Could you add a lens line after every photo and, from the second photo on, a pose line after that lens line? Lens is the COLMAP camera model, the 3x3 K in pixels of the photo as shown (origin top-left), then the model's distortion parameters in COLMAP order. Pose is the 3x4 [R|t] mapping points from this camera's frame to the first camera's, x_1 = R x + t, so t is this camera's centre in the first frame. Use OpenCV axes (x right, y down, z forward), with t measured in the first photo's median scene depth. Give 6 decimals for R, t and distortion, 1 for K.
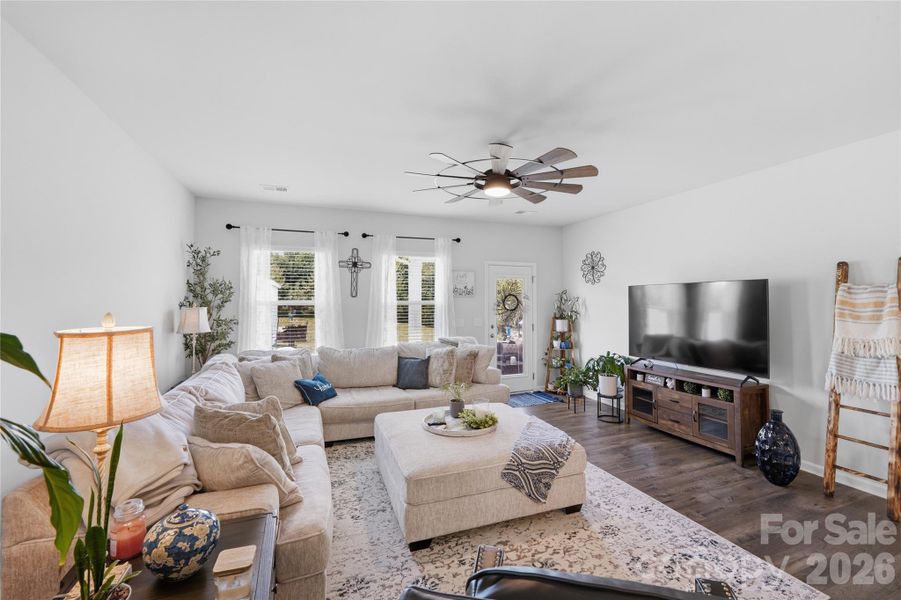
lens RADIAL K [[374.4, 0, 448.0], [0, 374.4, 294.2], [0, 0, 1]] dist [-0.007367, -0.000042]
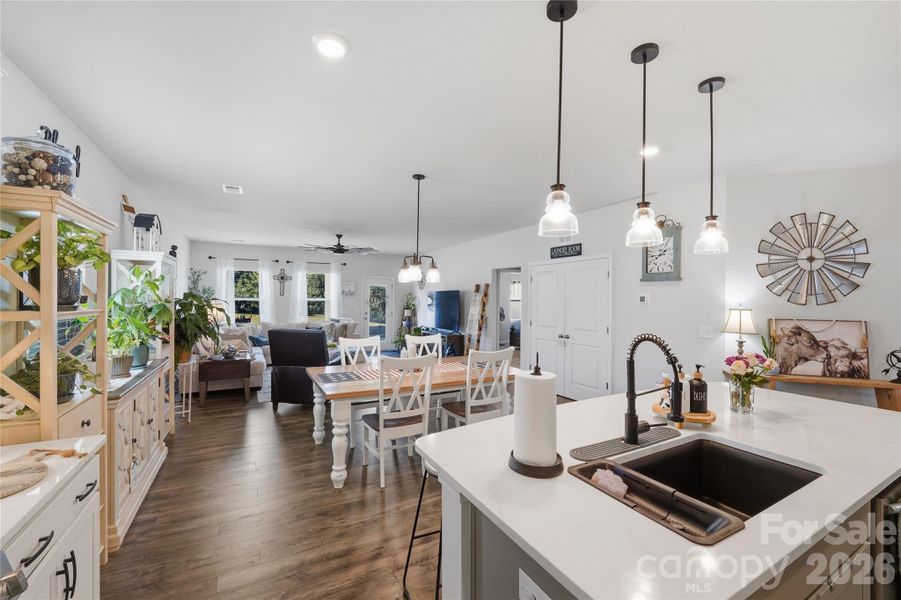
lens RADIAL K [[374.4, 0, 450.3], [0, 374.4, 302.6], [0, 0, 1]] dist [-0.007367, -0.000042]
pose [[0.991235, 0.005850, 0.131980, 0.314067], [-0.009266, 0.999637, 0.025286, -0.013181], [-0.131784, -0.026287, 0.990930, -0.890417]]
